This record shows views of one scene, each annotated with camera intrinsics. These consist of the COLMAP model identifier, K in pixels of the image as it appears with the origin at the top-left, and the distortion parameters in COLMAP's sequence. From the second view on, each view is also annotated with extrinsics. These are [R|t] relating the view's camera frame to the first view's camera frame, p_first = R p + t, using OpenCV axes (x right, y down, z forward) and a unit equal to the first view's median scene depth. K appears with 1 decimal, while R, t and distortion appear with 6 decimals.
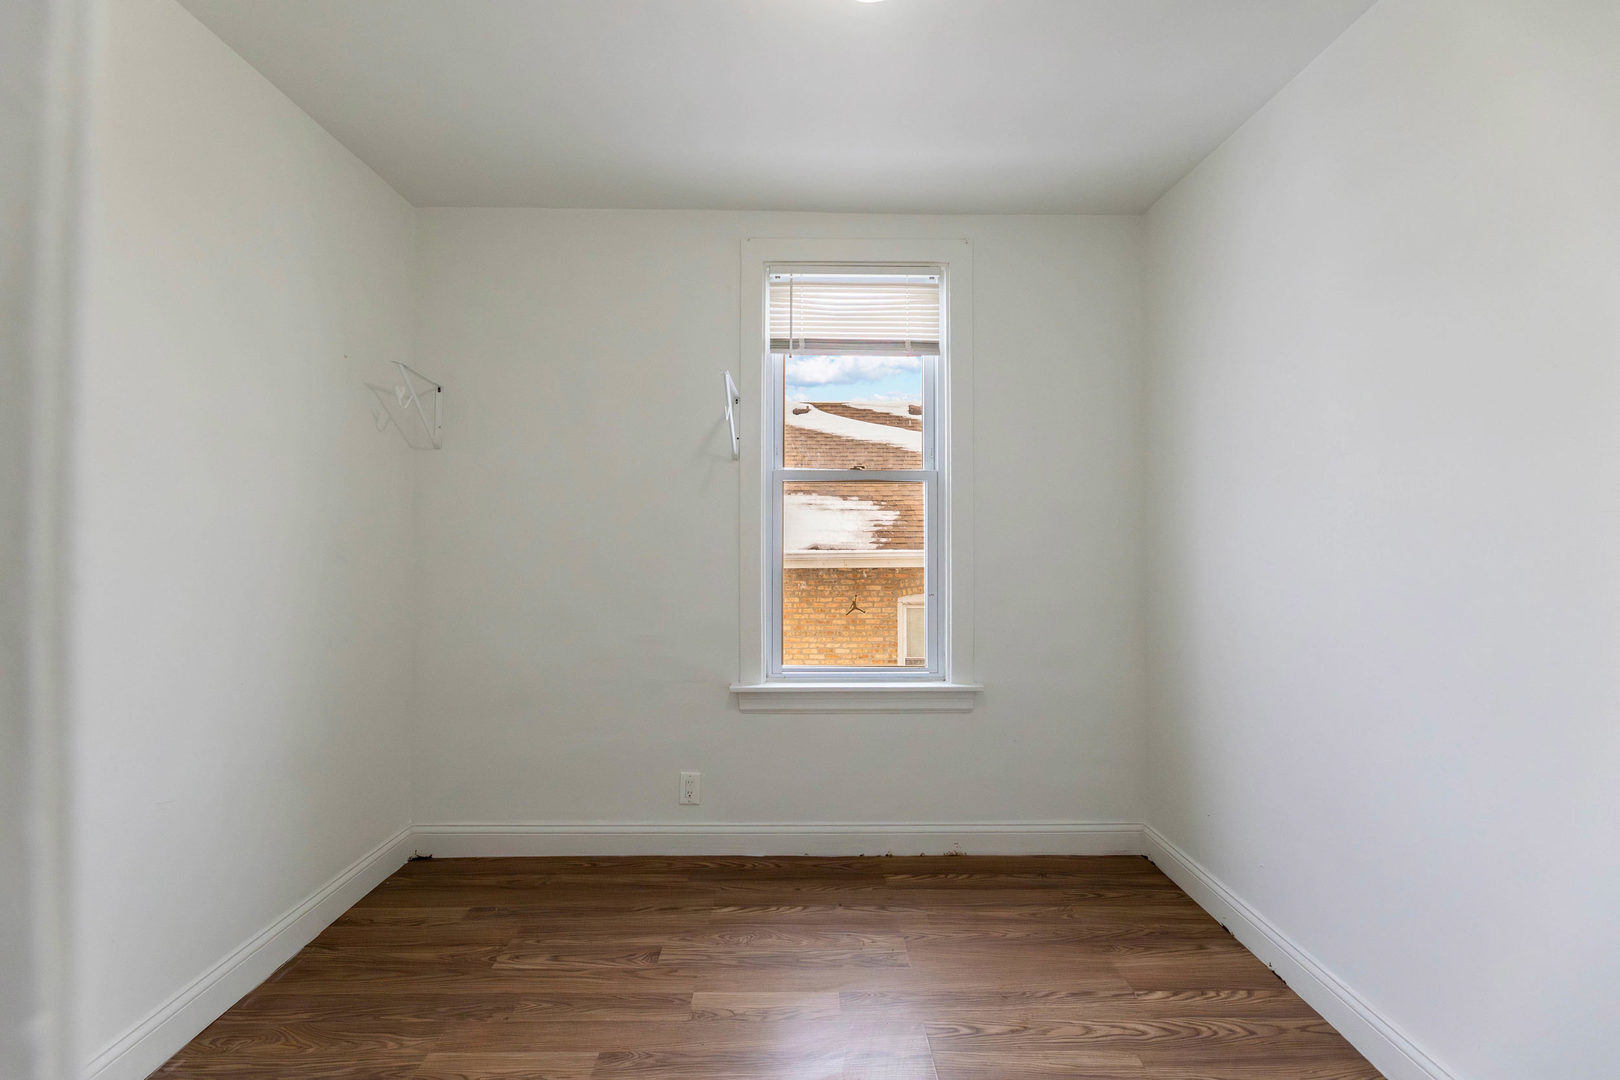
lens RADIAL K [[651.6, 0, 804.7], [0, 651.6, 540.3], [0, 0, 1]] dist [-0.000825, -0.000064]
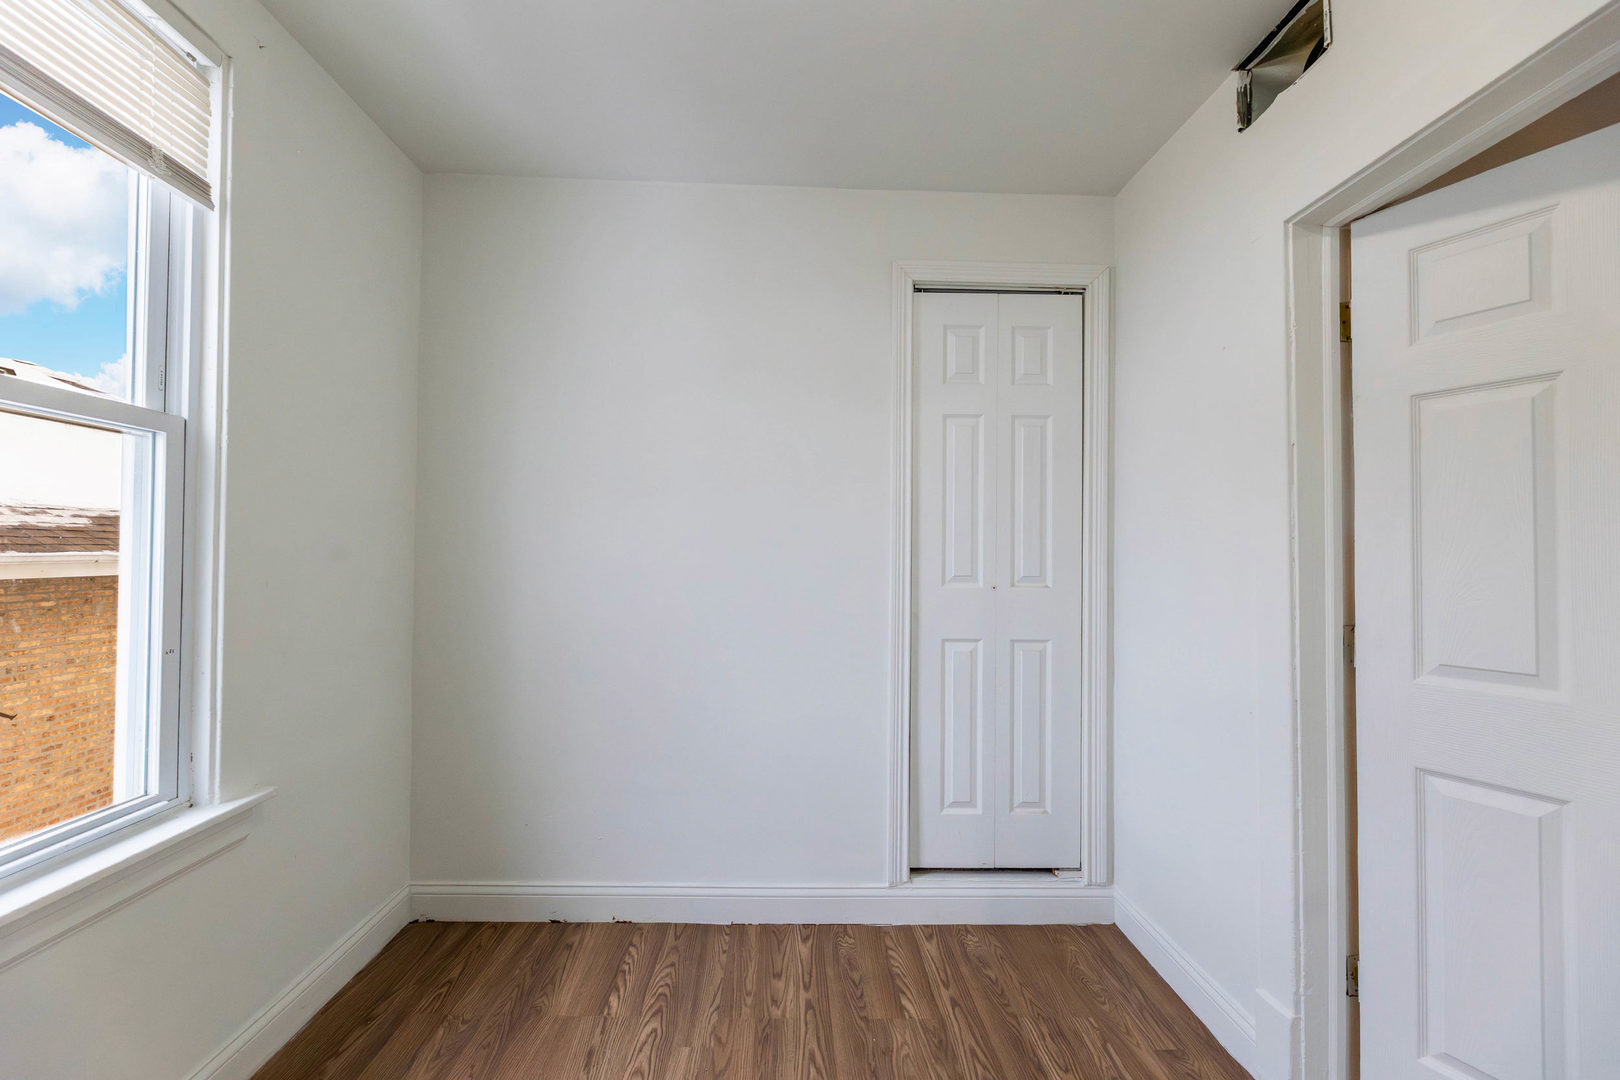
lens RADIAL K [[651.6, 0, 803.2], [0, 651.6, 543.4], [0, 0, 1]] dist [-0.000825, -0.000064]
pose [[-0.010526, 0.012943, 0.999861, -0.407198], [-0.012185, 0.999840, -0.013071, -0.004224], [-0.999870, -0.012321, -0.010367, 0.609686]]
